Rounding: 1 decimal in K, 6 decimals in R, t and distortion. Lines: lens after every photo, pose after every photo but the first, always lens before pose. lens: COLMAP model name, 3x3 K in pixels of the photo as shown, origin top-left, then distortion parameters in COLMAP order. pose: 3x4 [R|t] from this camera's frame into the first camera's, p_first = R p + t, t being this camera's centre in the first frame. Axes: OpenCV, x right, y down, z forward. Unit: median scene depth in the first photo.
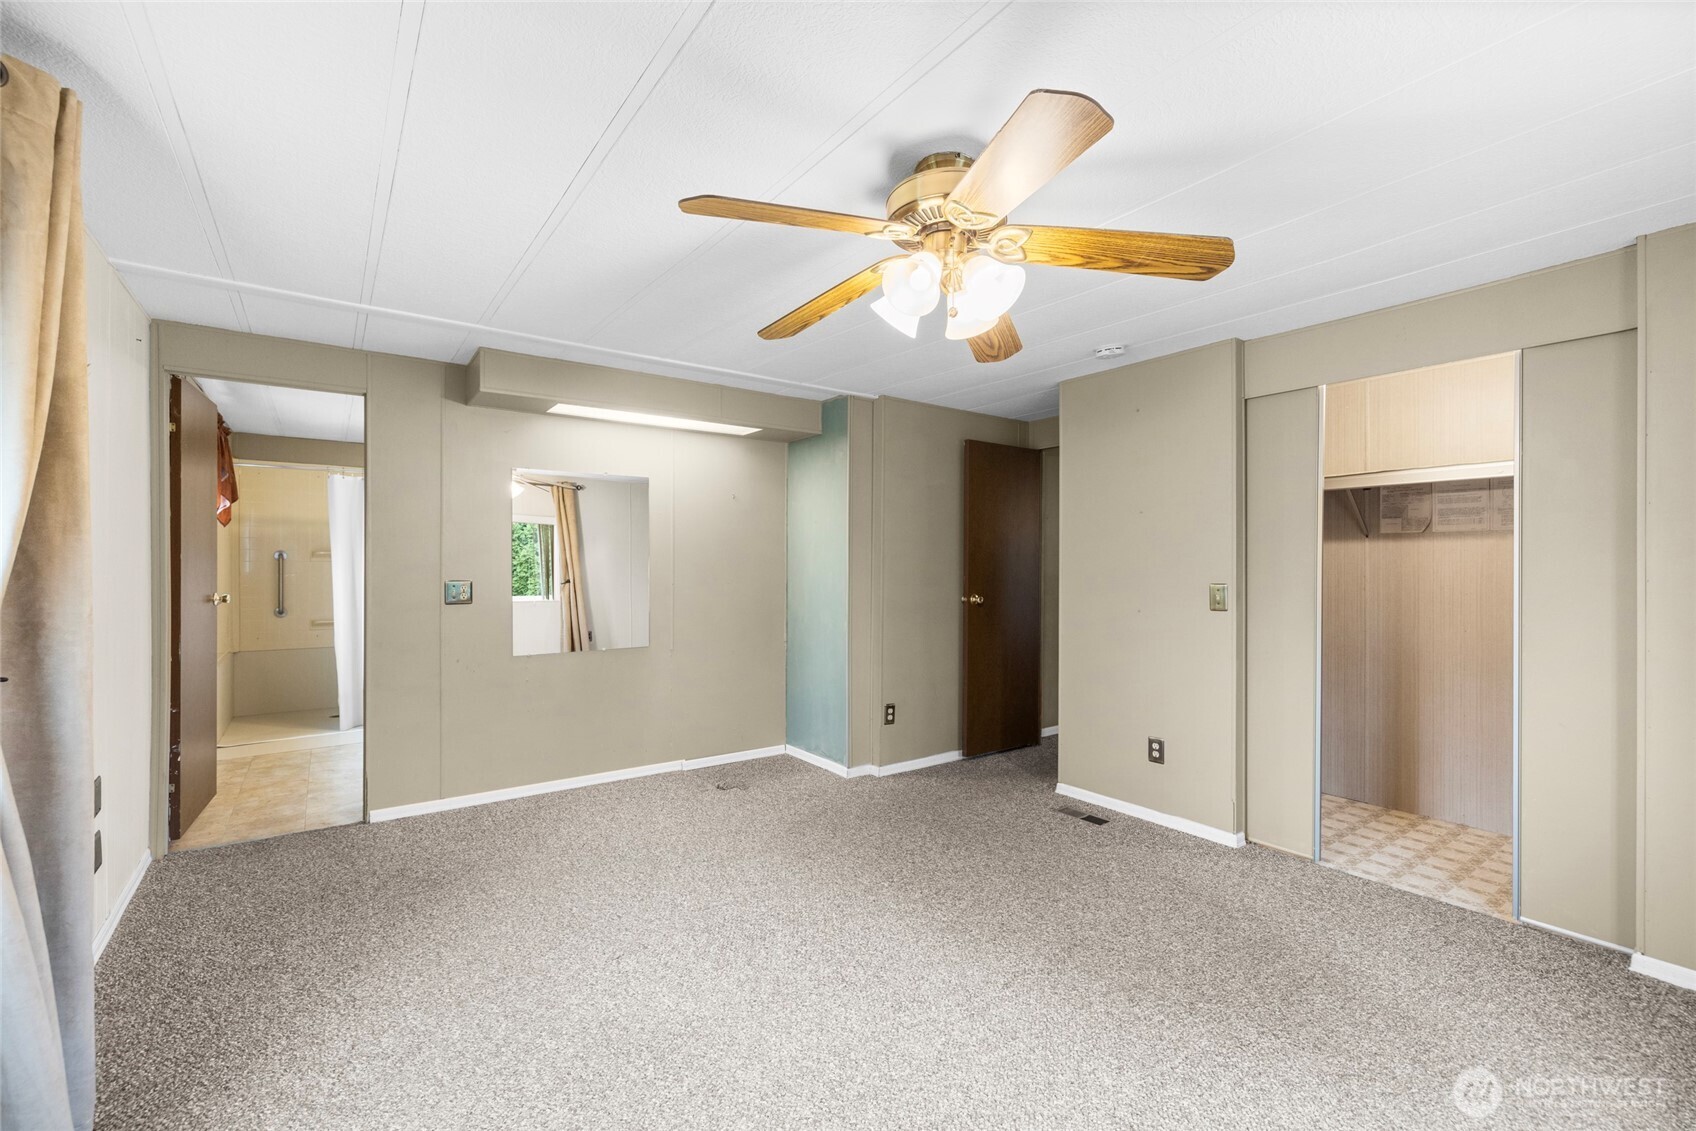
lens RADIAL K [[726.0, 0, 841.3], [0, 726.0, 555.6], [0, 0, 1]] dist [0.000237, 0.000061]
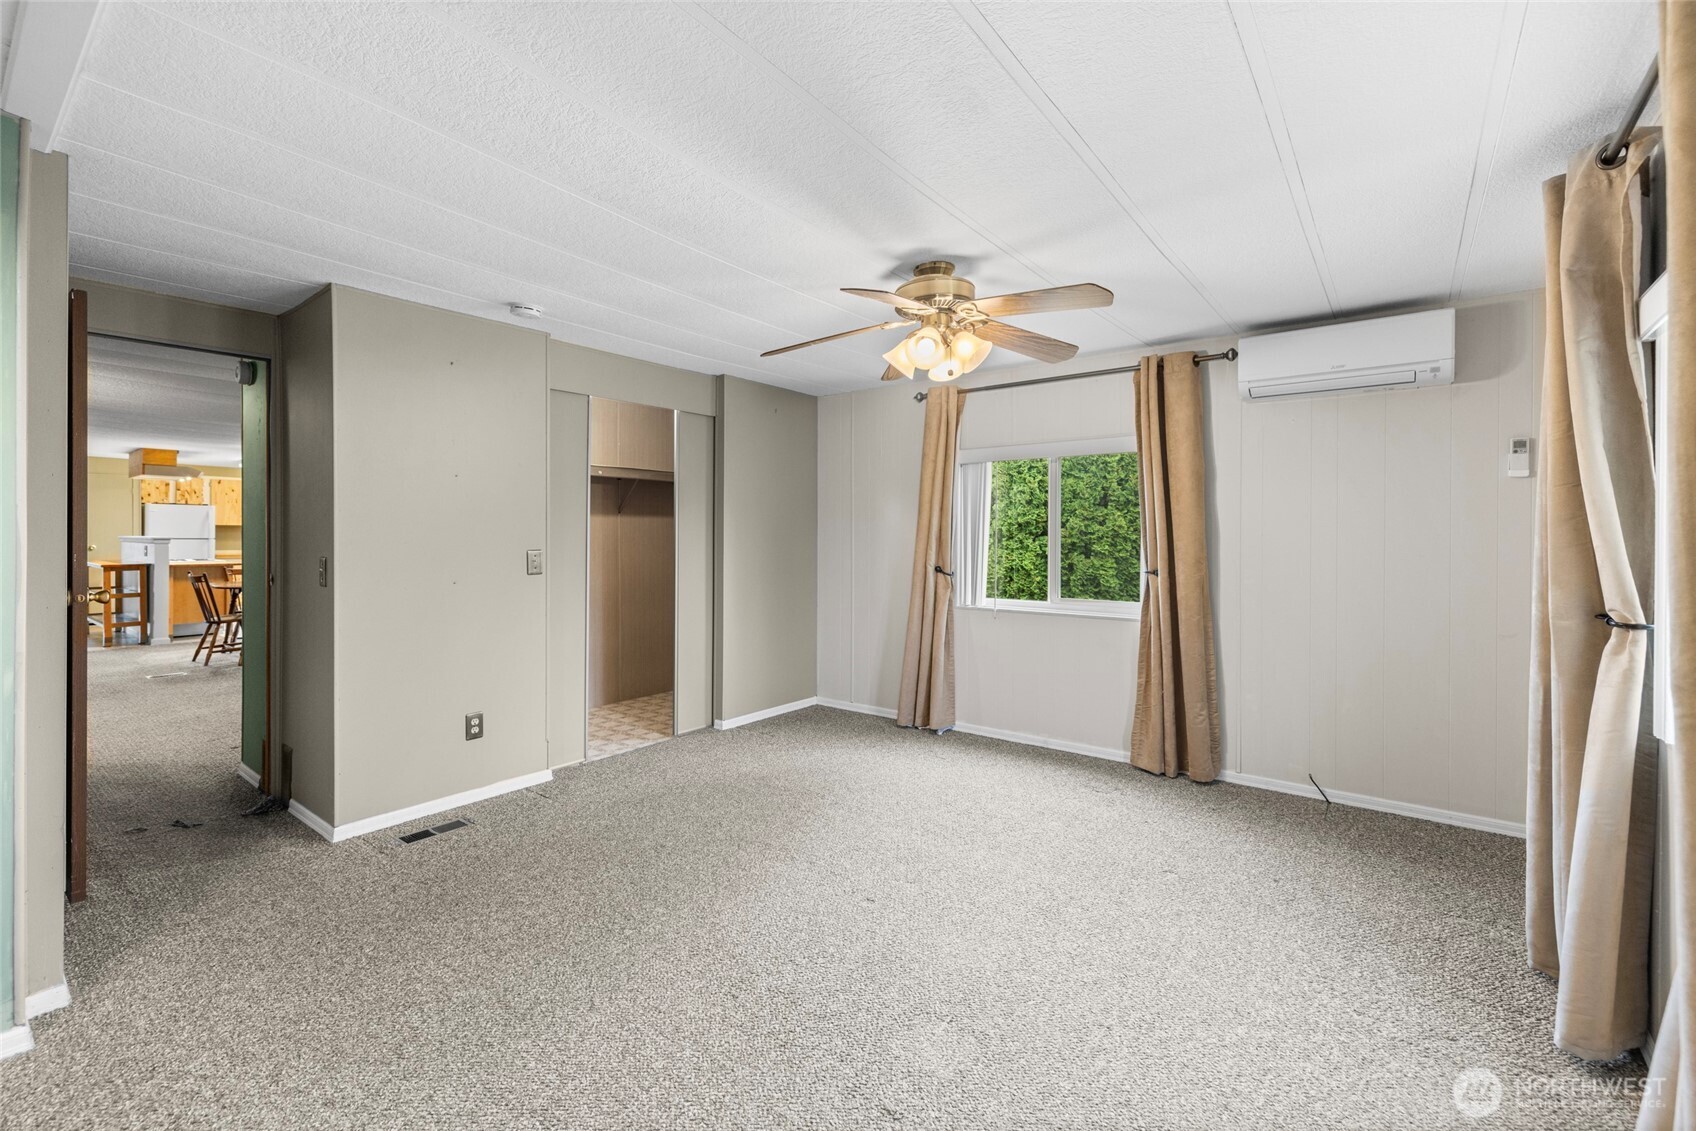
lens RADIAL K [[716.6, 0, 841.0], [0, 716.6, 554.1], [0, 0, 1]] dist [0.000082, 0.000082]
pose [[-0.288199, -0.028457, 0.957148, -0.619046], [-0.017373, 0.999549, 0.024487, 0.009569], [-0.957413, -0.009571, -0.288563, 0.830468]]
